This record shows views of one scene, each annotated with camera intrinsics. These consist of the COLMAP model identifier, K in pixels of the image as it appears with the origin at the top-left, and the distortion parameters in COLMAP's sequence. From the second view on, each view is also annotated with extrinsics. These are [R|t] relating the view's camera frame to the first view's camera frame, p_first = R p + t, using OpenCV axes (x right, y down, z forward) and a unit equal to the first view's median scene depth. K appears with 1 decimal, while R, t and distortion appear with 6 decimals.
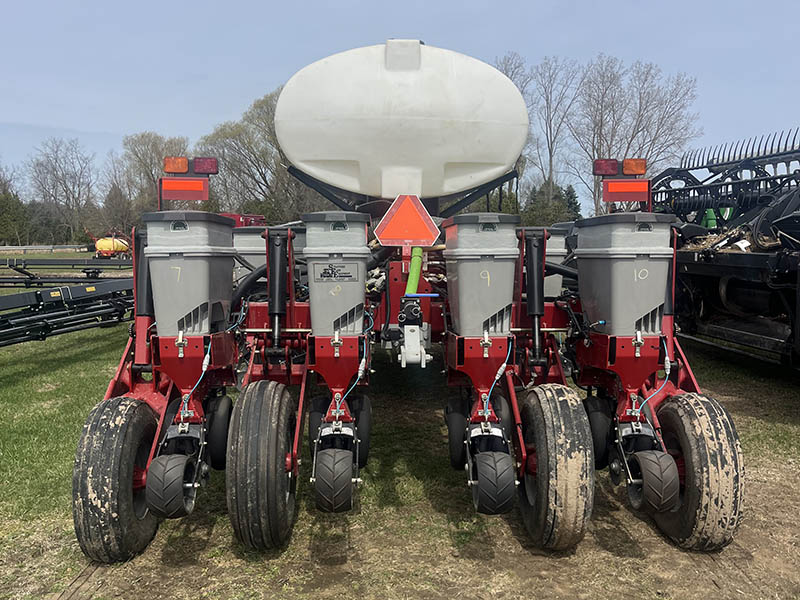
lens RADIAL K [[601.5, 0, 398.7], [0, 601.5, 299.0], [0, 0, 1]] dist [-0.065989, -0.003429]
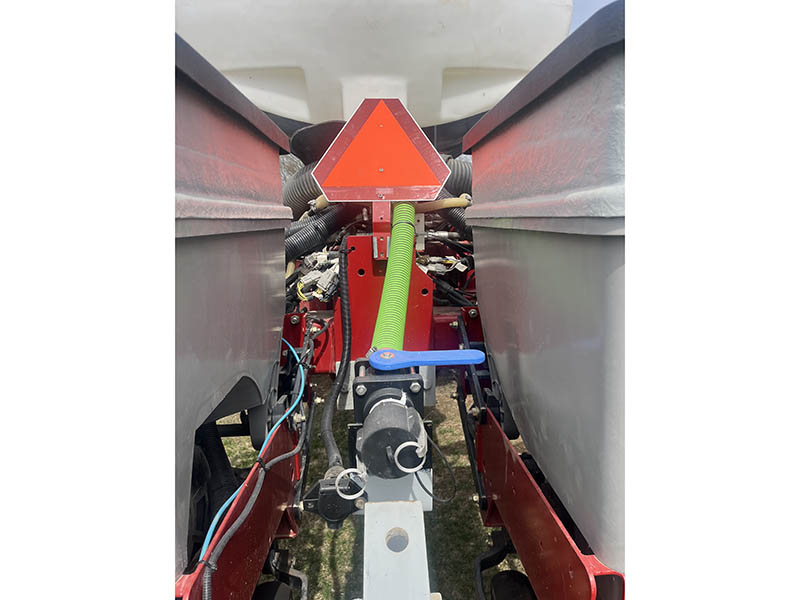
lens RADIAL K [[601.5, 0, 398.8], [0, 601.5, 299.3], [0, 0, 1]] dist [-0.065989, -0.003429]
pose [[0.999391, -0.027844, 0.021031, 0.014729], [0.026403, 0.997474, 0.065942, -0.041622], [-0.022814, -0.065346, 0.997602, 0.511015]]
